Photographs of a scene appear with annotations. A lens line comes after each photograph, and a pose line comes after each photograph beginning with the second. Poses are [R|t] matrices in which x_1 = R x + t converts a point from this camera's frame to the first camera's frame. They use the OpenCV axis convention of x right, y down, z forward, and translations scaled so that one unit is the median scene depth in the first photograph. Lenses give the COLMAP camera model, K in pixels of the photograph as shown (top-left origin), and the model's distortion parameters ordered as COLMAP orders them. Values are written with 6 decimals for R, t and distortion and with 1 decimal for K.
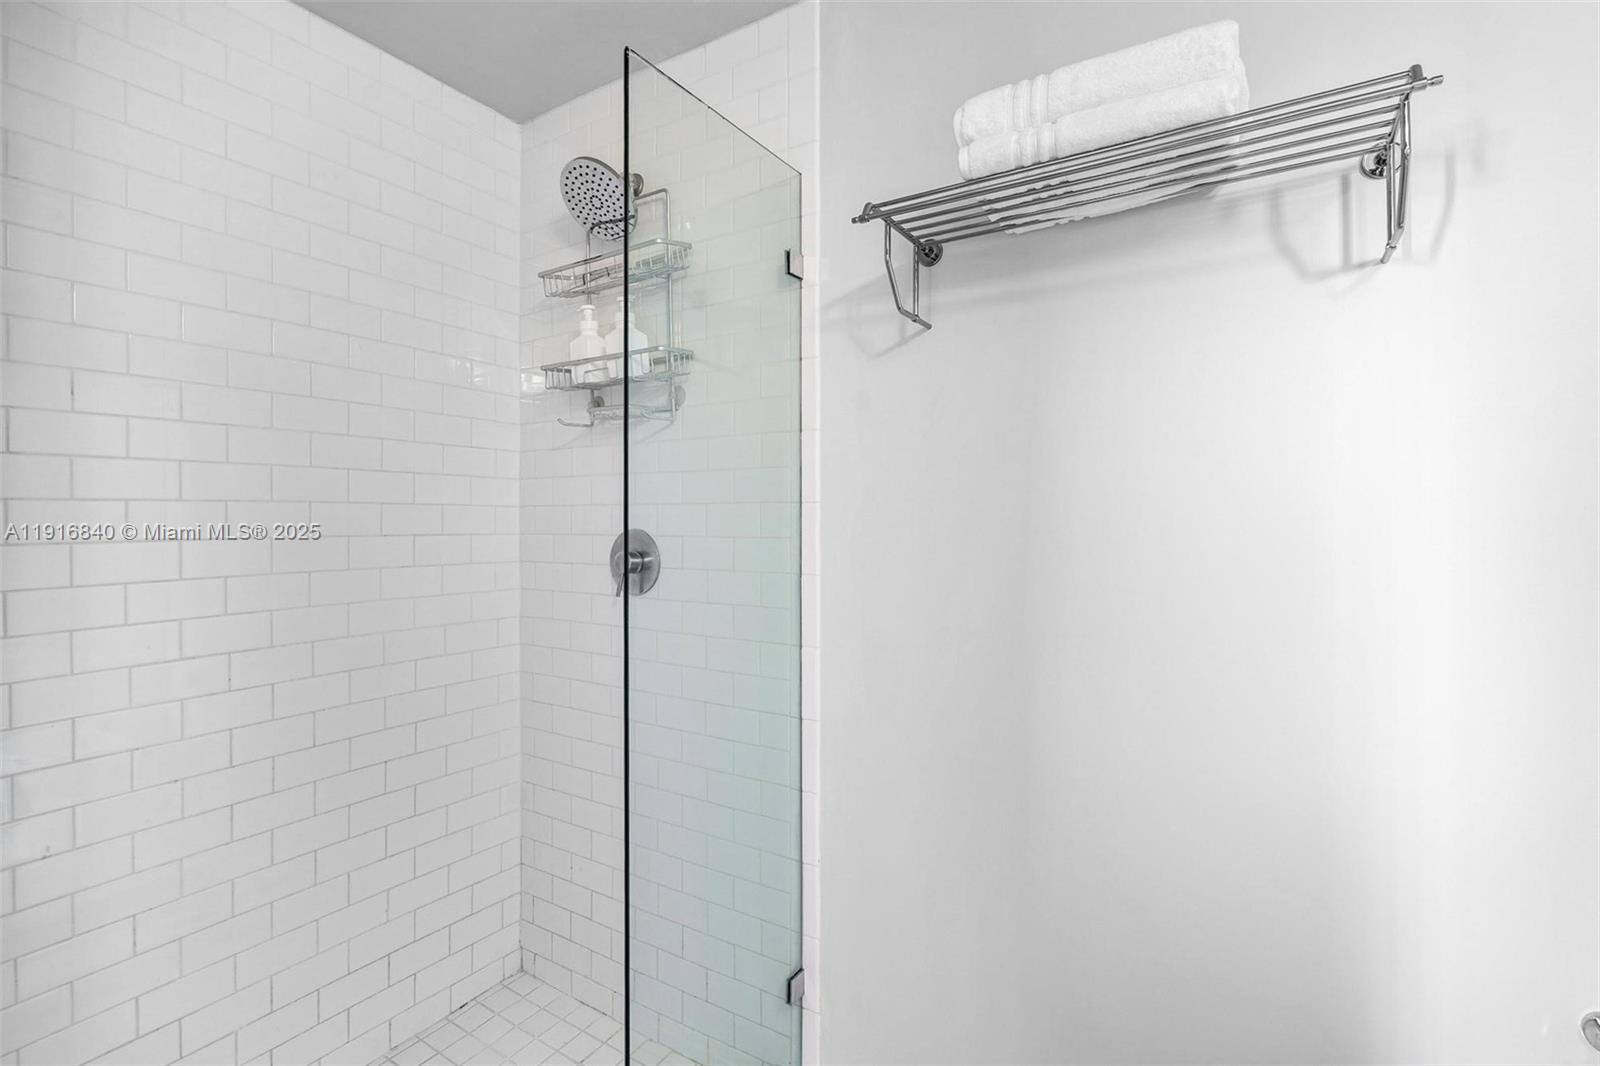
lens RADIAL K [[726.3, 0, 819.3], [0, 726.3, 525.7], [0, 0, 1]] dist [0.000035, -0.000080]
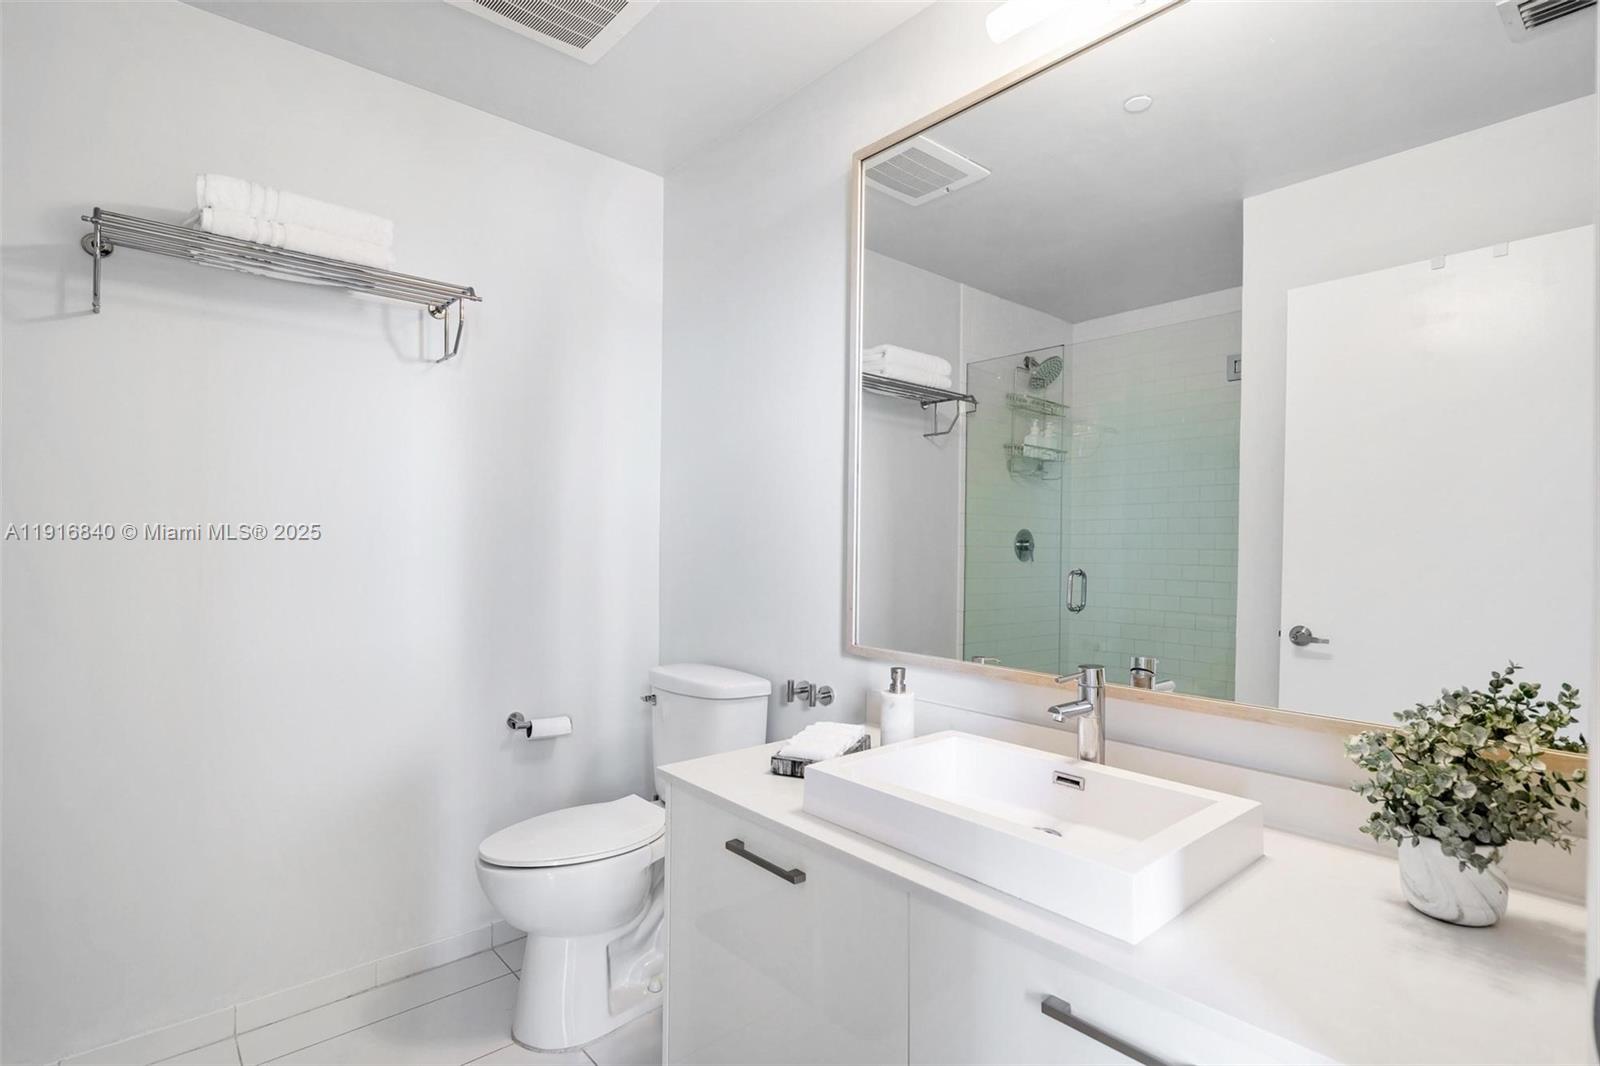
lens RADIAL K [[758.3, 0, 800.0], [0, 758.3, 533.0], [0, 0, 1]] dist [0.008828, -0.000053]
pose [[0.285003, 0.005337, 0.958512, -0.845156], [0.006233, 0.999953, -0.007421, 0.103690], [-0.958506, 0.008089, 0.284956, -0.465844]]
